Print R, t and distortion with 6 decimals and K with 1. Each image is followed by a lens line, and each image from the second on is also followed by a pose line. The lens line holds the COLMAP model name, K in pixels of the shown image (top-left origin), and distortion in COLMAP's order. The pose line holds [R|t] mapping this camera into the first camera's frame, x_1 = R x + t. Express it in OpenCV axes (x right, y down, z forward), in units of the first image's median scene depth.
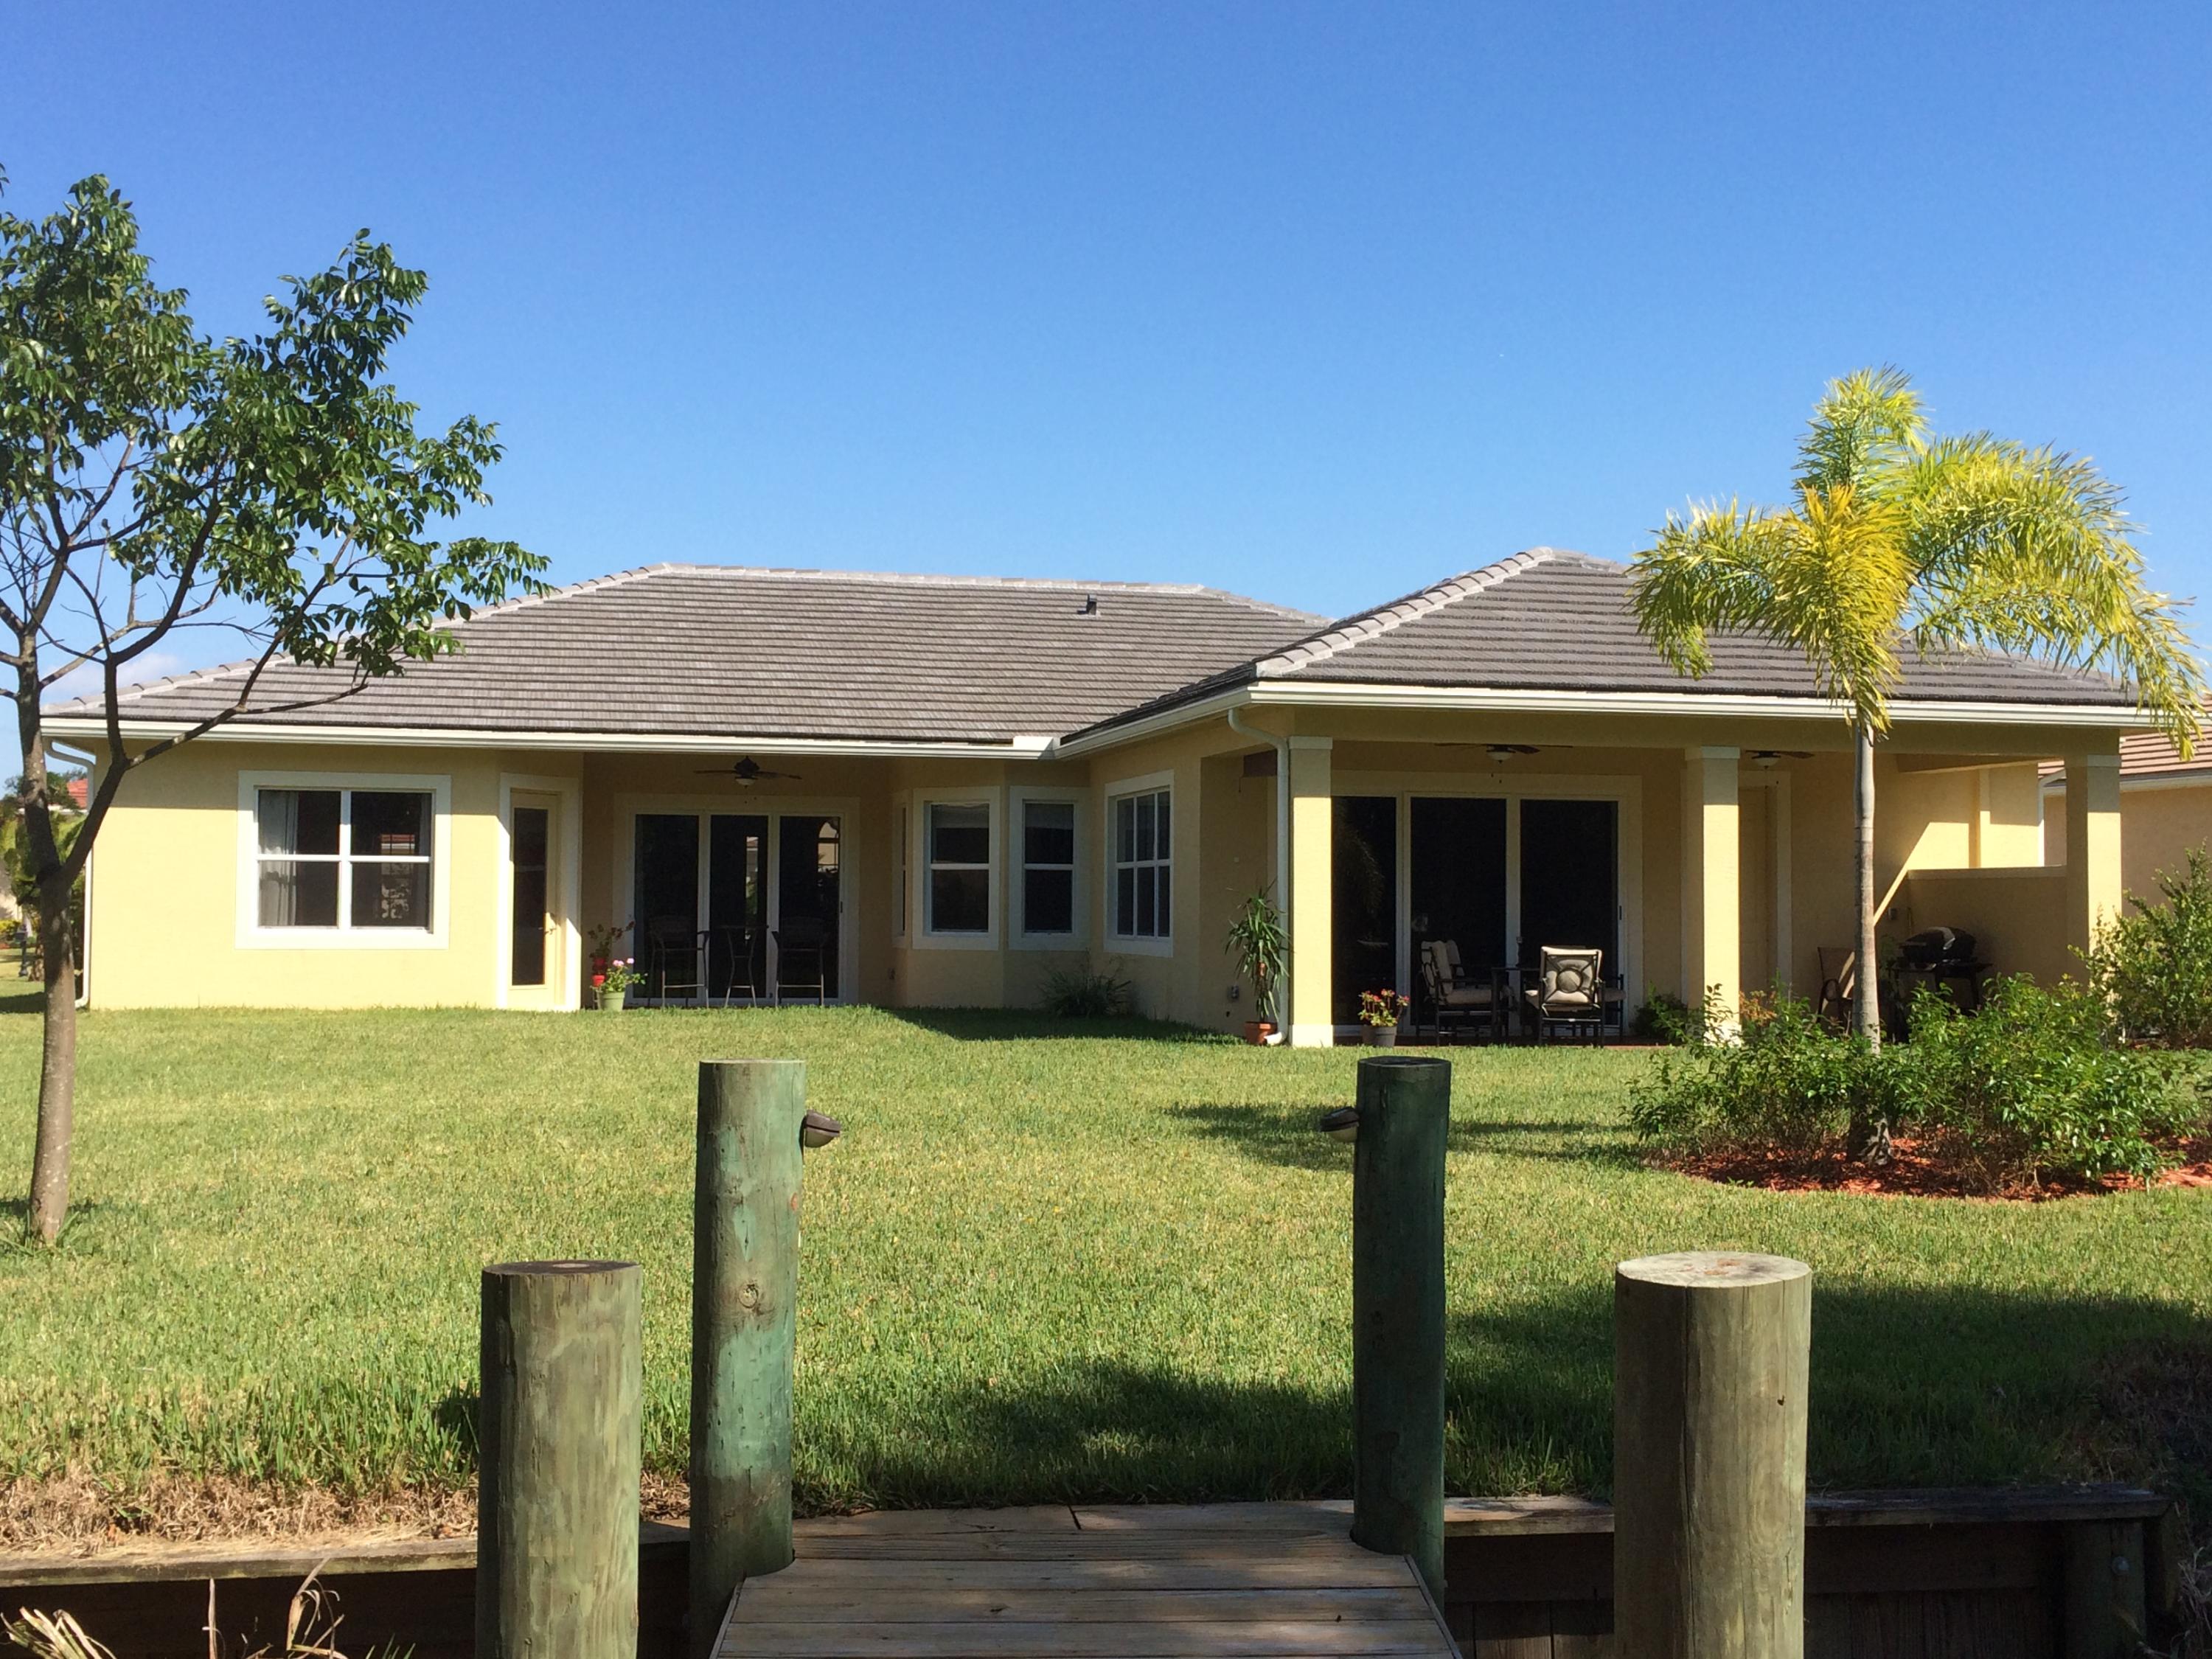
lens RADIAL K [[2325.2, 0, 1106.3], [0, 2325.2, 839.8], [0, 0, 1]] dist [-0.106590, 0.000000]
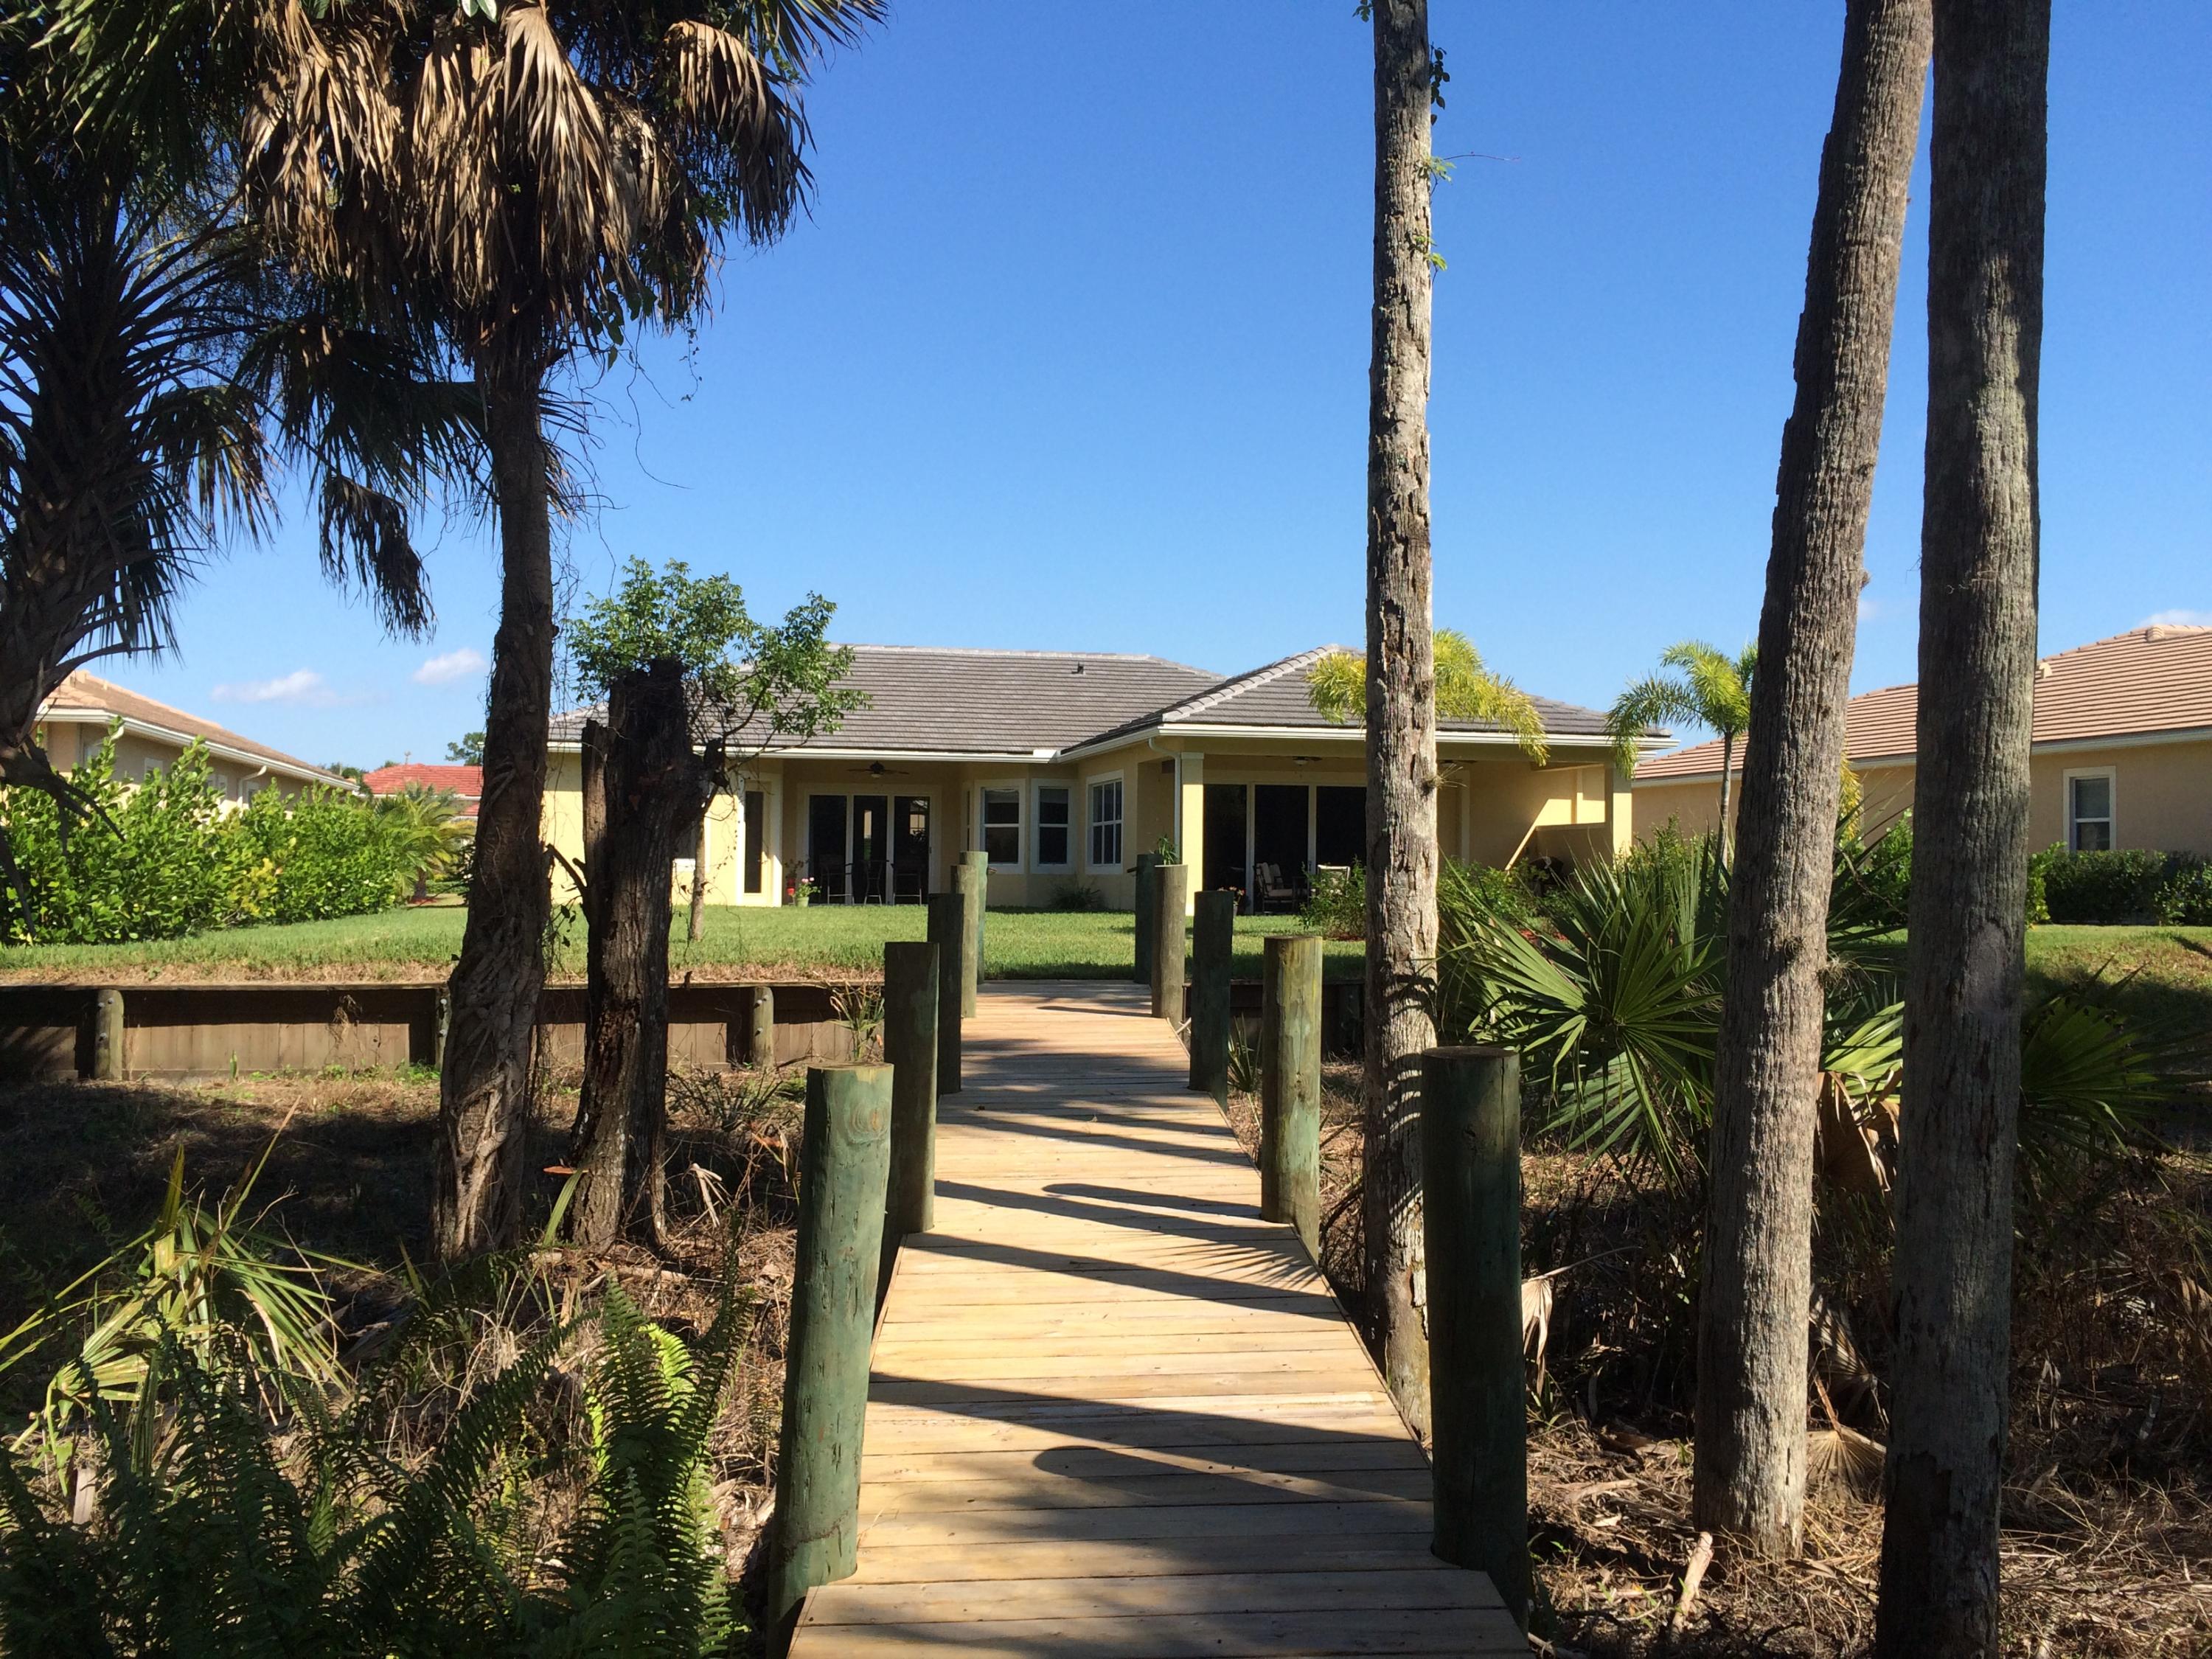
lens RADIAL K [[1882.9, 0, 1100.0], [0, 1882.9, 830.5], [0, 0, 1]] dist [0.006653, 0.000229]
pose [[0.999999, 0.001620, -0.000375, 0.010470], [-0.001619, 0.999990, 0.004133, 0.010008], [0.000382, -0.004132, 0.999991, -0.414336]]
